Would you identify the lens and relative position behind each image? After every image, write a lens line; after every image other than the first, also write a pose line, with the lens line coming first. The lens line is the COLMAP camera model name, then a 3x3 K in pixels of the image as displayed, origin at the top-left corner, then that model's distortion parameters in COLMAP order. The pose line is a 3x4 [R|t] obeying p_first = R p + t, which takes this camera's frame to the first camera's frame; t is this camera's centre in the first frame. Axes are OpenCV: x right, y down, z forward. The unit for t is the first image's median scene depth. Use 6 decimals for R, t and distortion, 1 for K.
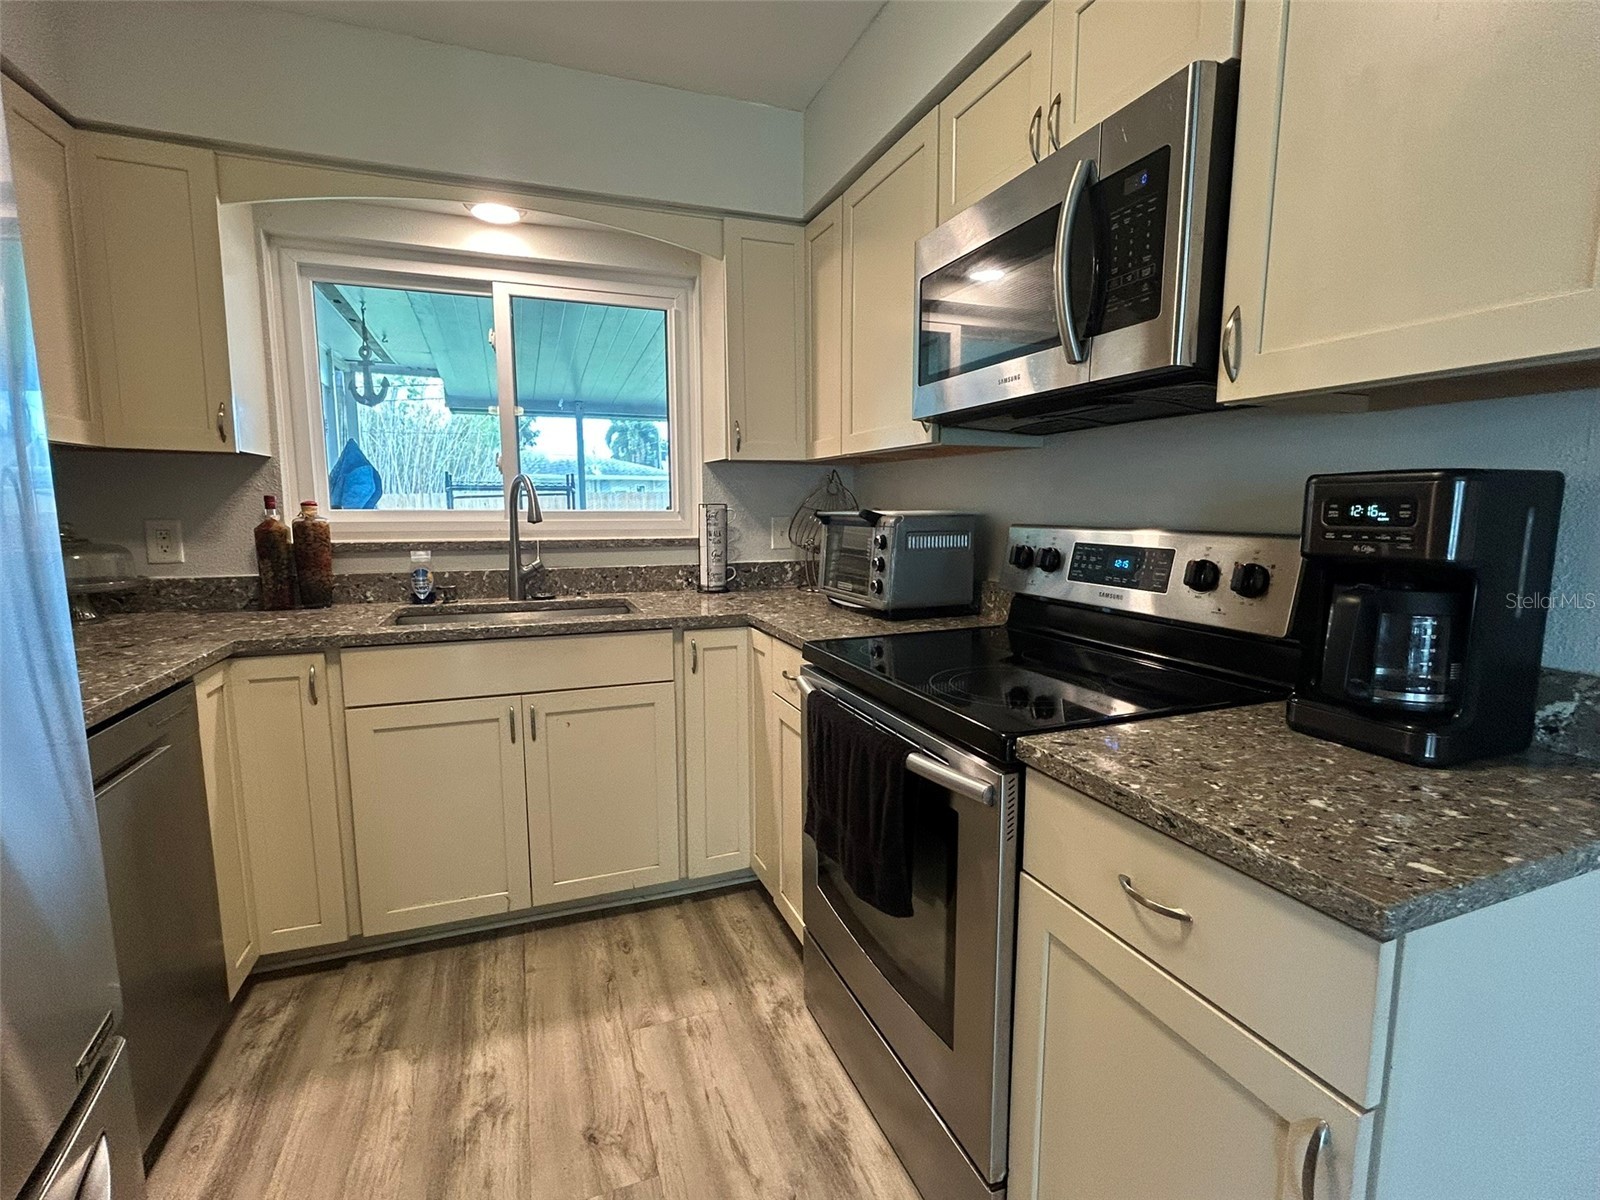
lens RADIAL K [[739.0, 0, 798.0], [0, 739.0, 598.7], [0, 0, 1]] dist [-0.000559, 0.000737]
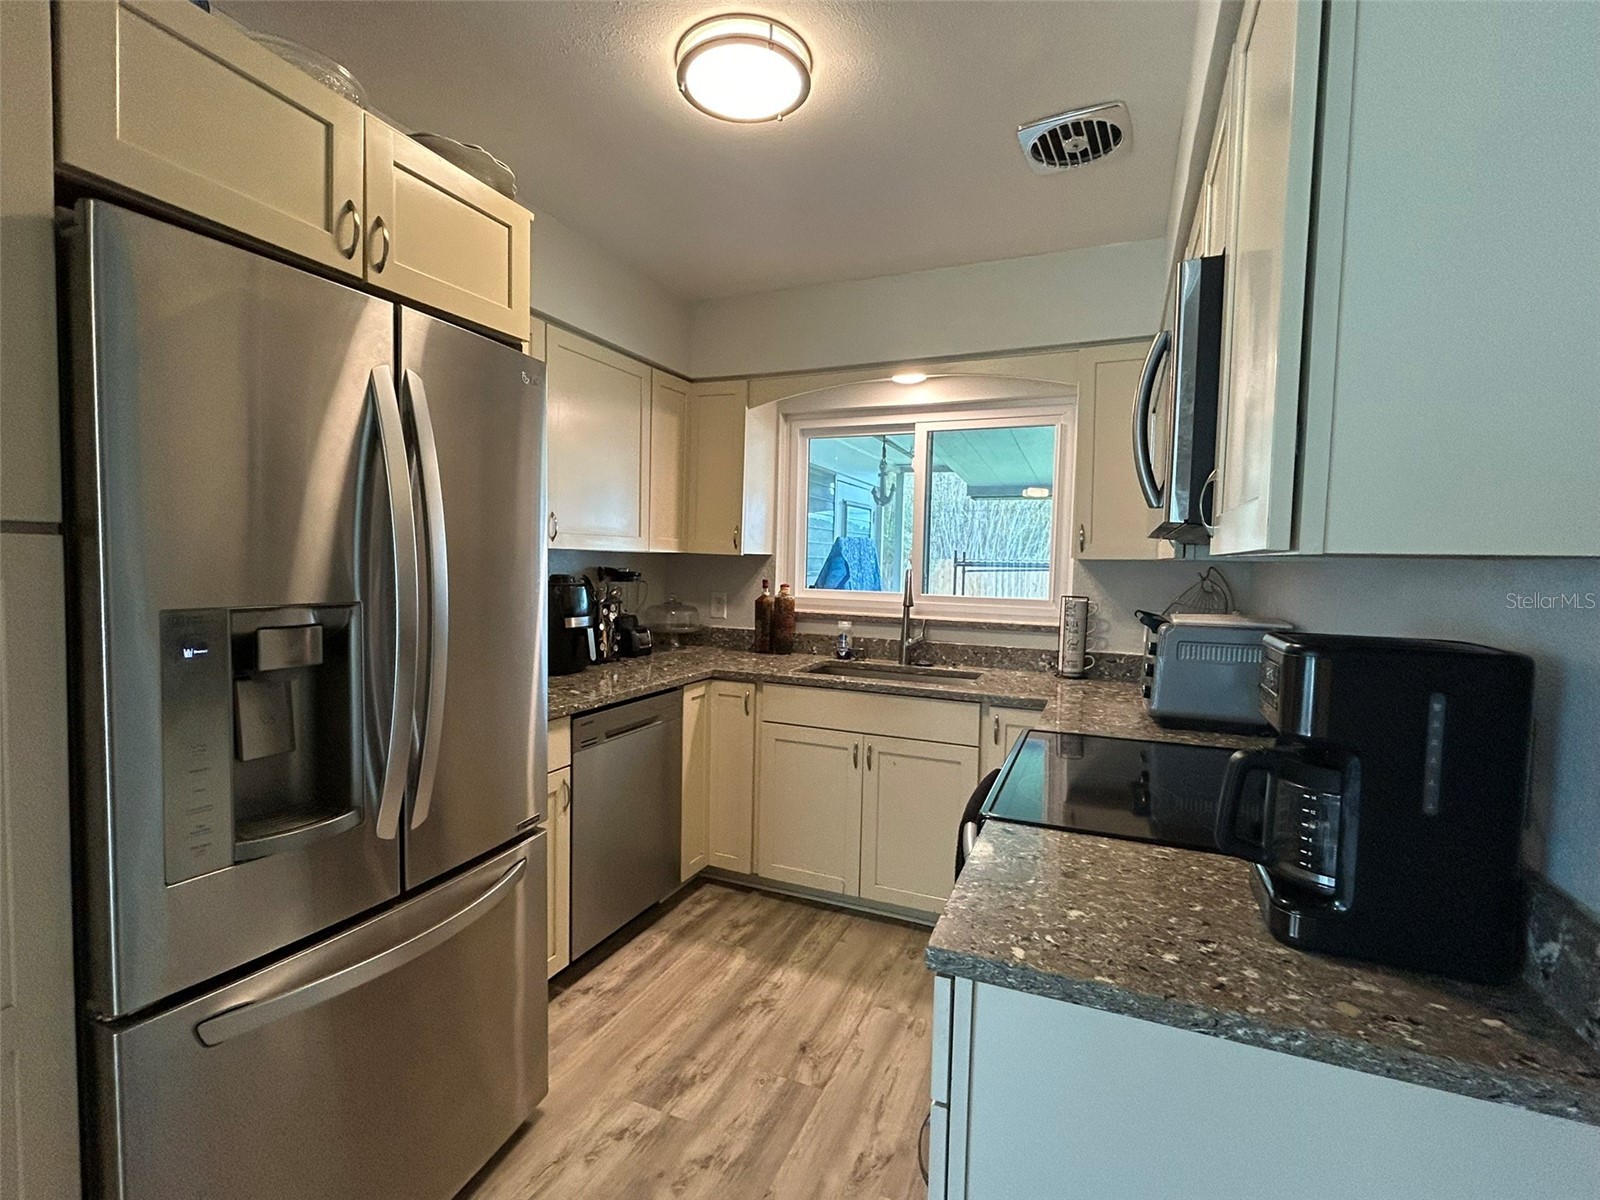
lens RADIAL K [[739.0, 0, 796.7], [0, 739.0, 599.9], [0, 0, 1]] dist [-0.000559, 0.000737]
pose [[0.718559, 0.054130, -0.693357, 0.473286], [-0.110401, 0.993203, -0.036876, -0.052249], [0.686648, 0.103045, 0.719651, -0.086586]]
